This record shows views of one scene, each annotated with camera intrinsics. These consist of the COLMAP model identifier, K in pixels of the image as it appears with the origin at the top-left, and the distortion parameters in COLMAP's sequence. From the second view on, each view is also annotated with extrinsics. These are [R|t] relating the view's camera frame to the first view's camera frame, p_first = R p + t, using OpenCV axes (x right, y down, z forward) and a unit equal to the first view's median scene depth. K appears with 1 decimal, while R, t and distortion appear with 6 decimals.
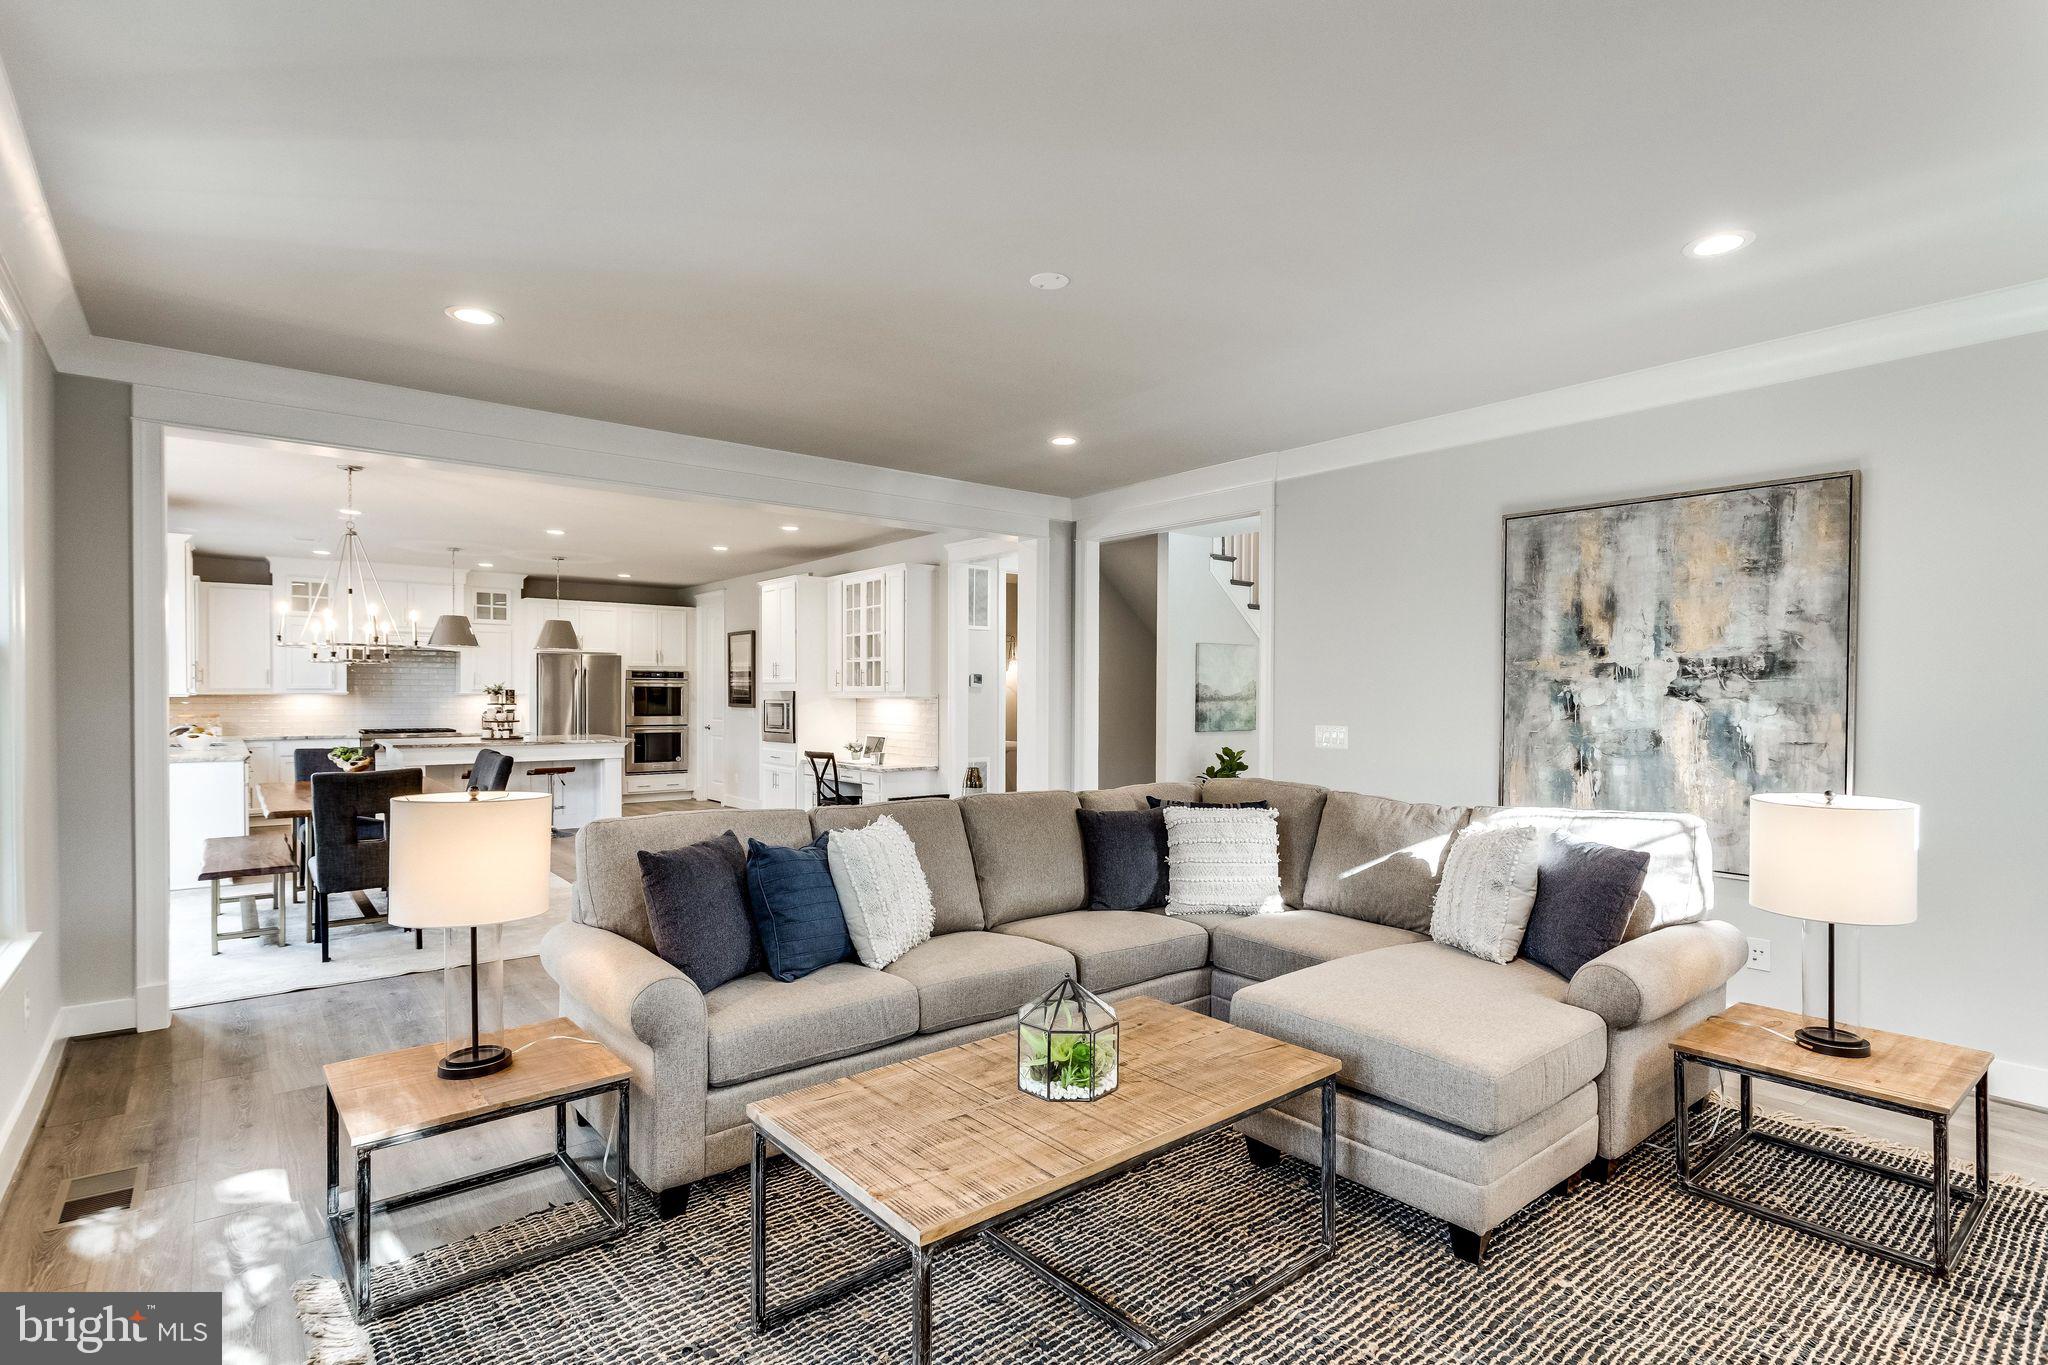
lens RADIAL K [[995.0, 0, 1033.9], [0, 995.0, 710.5], [0, 0, 1]] dist [0.002185, 0.000243]
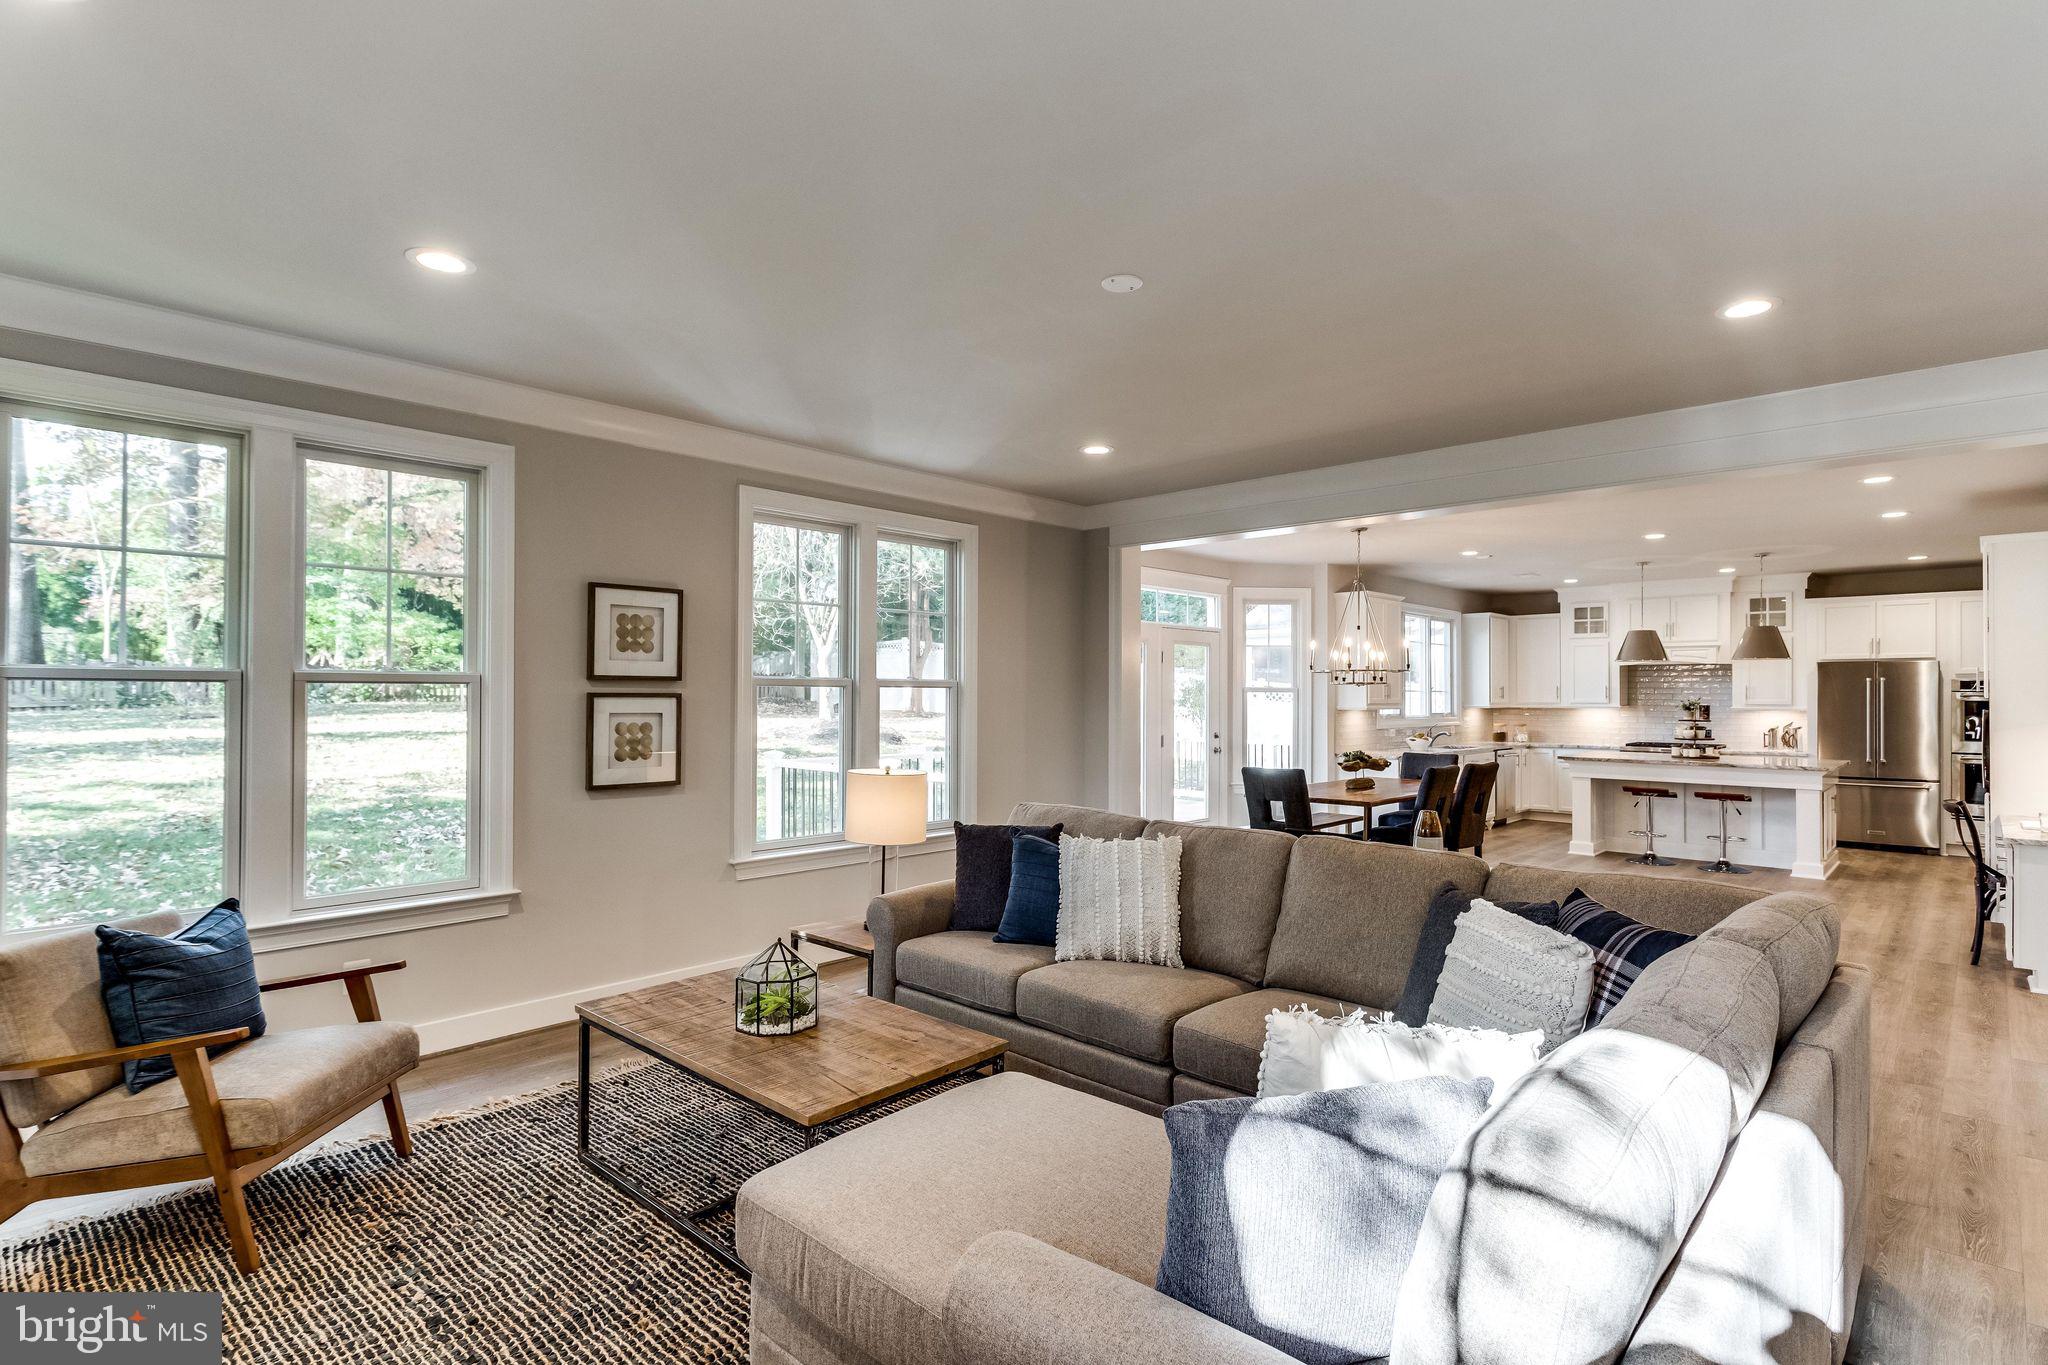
lens RADIAL K [[995.0, 0, 1033.9], [0, 995.0, 710.5], [0, 0, 1]] dist [0.002185, 0.000243]
pose [[0.142378, 0.008962, -0.989772, 0.304175], [-0.020788, 0.999766, 0.006063, -0.008774], [0.989594, 0.019712, 0.142531, 0.259662]]
